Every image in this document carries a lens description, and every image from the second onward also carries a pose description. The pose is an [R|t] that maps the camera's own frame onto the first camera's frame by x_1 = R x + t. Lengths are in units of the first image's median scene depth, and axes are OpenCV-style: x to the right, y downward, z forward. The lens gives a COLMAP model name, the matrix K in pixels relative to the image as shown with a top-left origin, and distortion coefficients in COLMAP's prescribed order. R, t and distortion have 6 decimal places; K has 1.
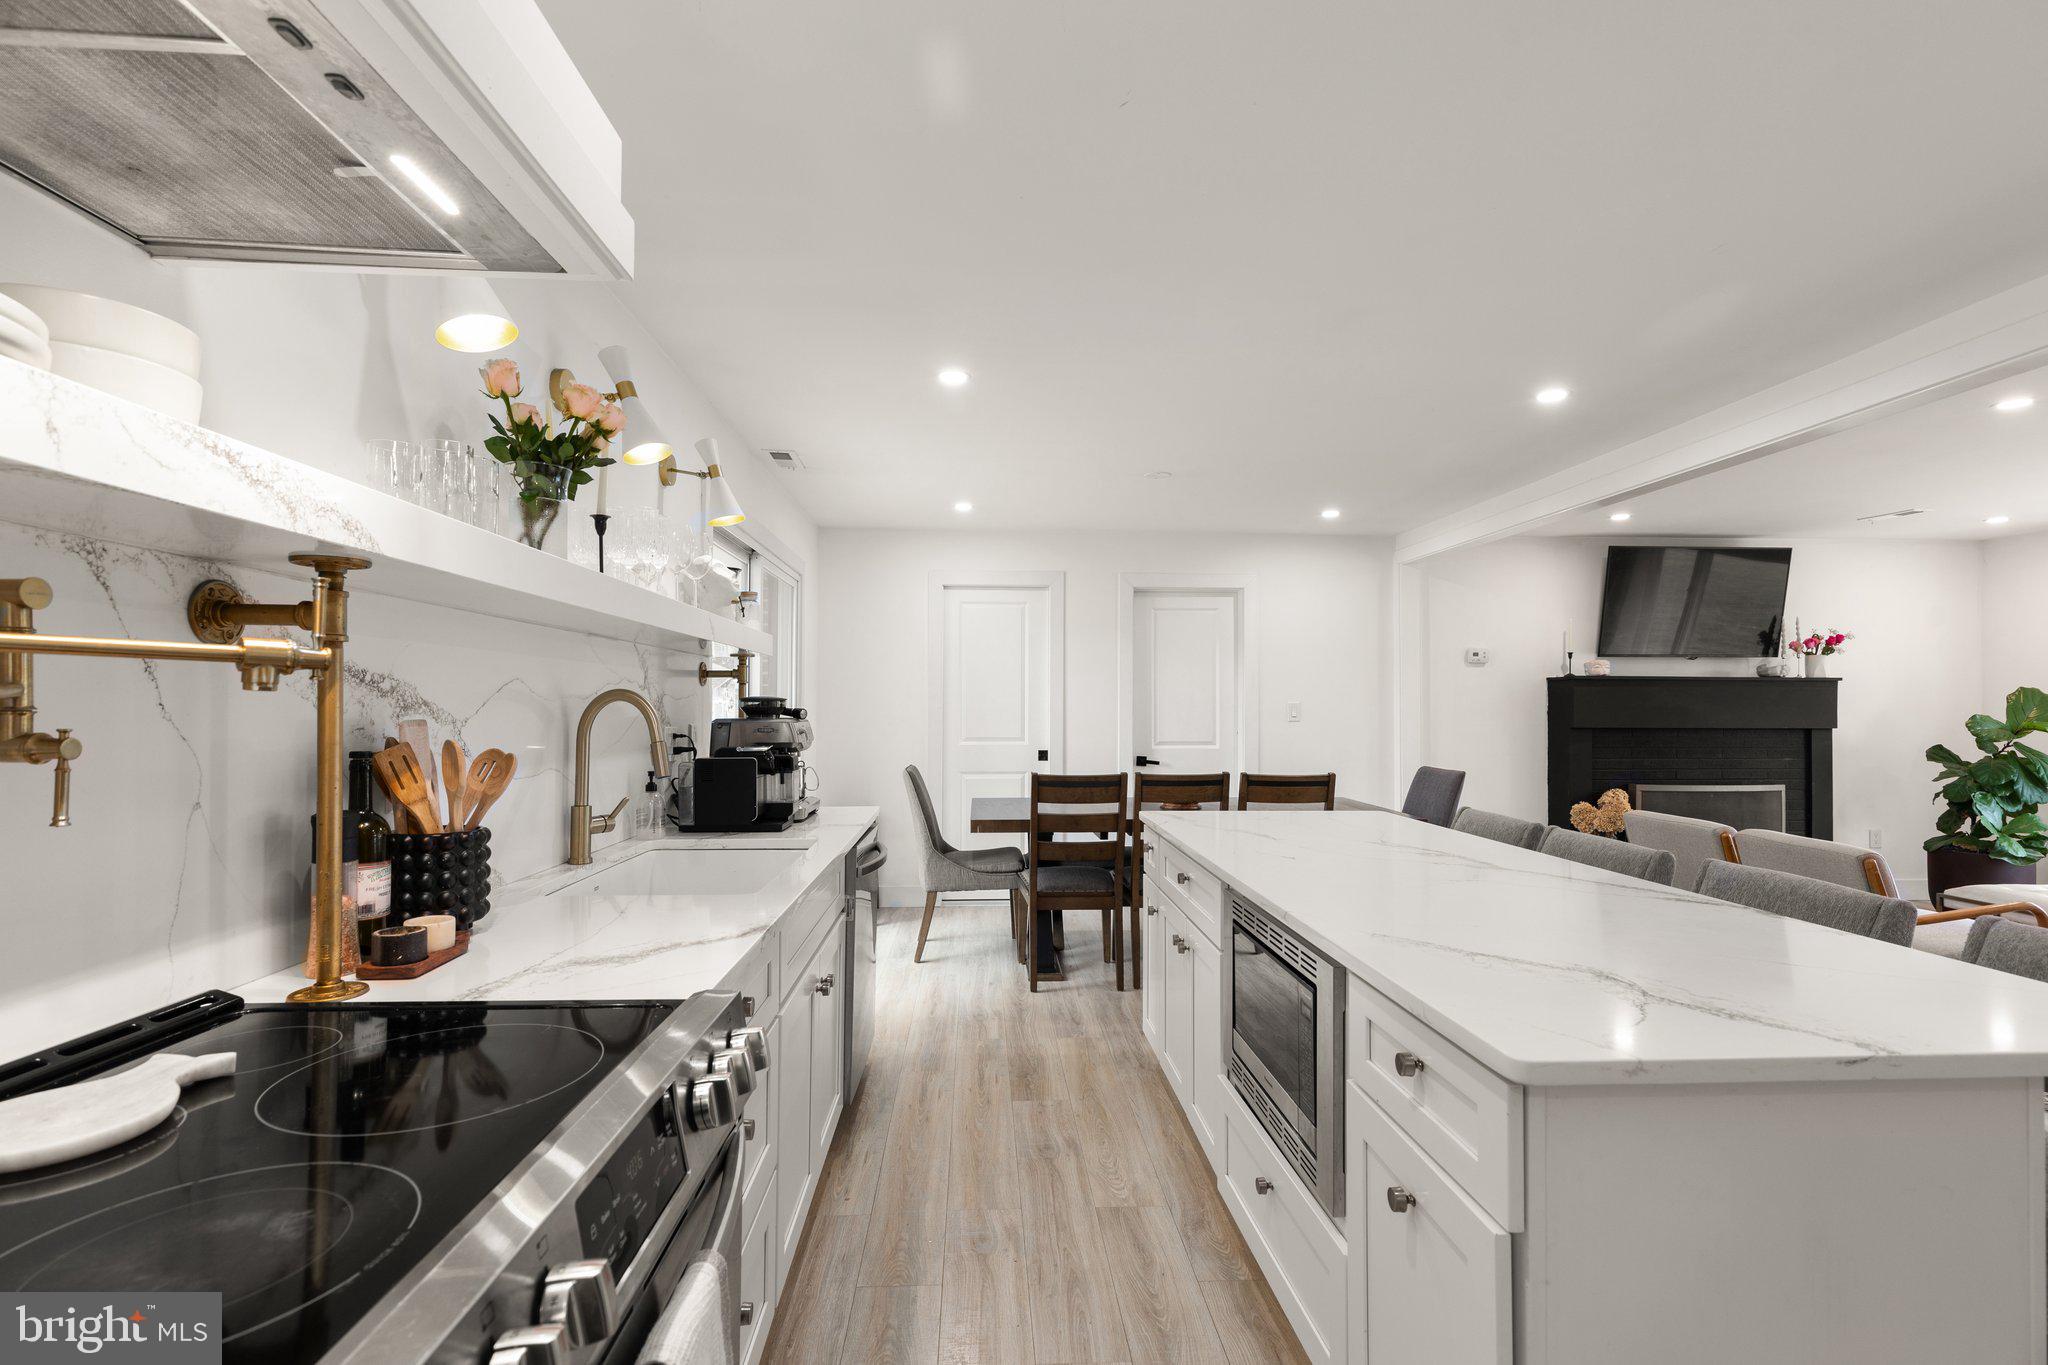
lens RADIAL K [[915.0, 0, 1030.8], [0, 915.0, 687.3], [0, 0, 1]] dist [-0.001598, -0.000060]
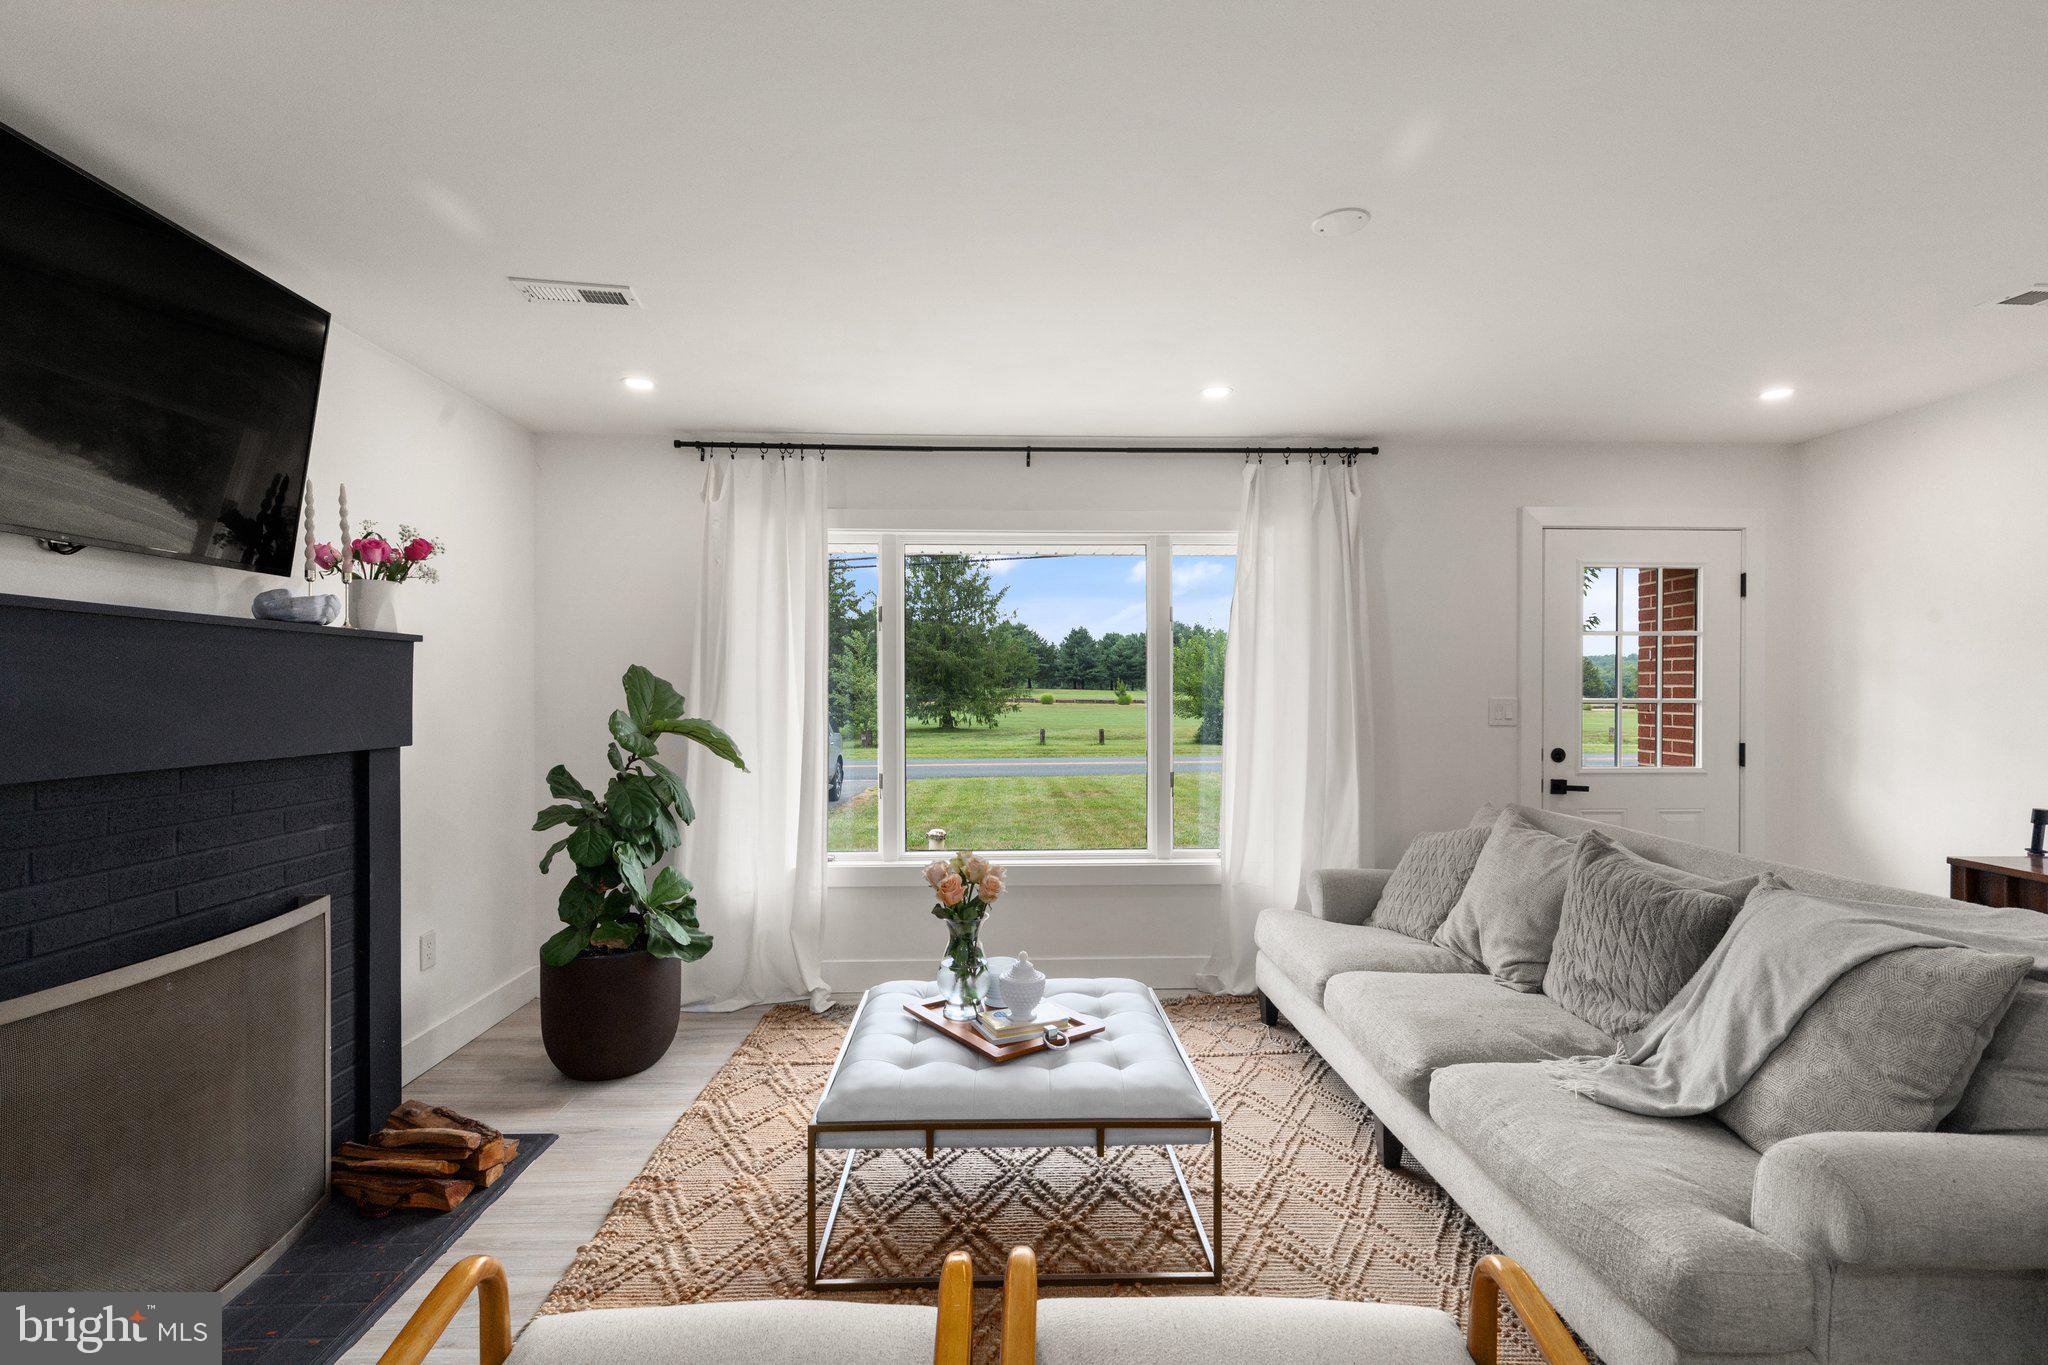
lens RADIAL K [[915.0, 0, 1024.3], [0, 915.0, 687.4], [0, 0, 1]] dist [-0.001598, -0.000060]
pose [[0.039601, 0.002546, 0.999212, 0.430360], [-0.029509, 0.999564, -0.001378, 0.007856], [-0.998780, -0.029431, 0.039658, 0.669123]]
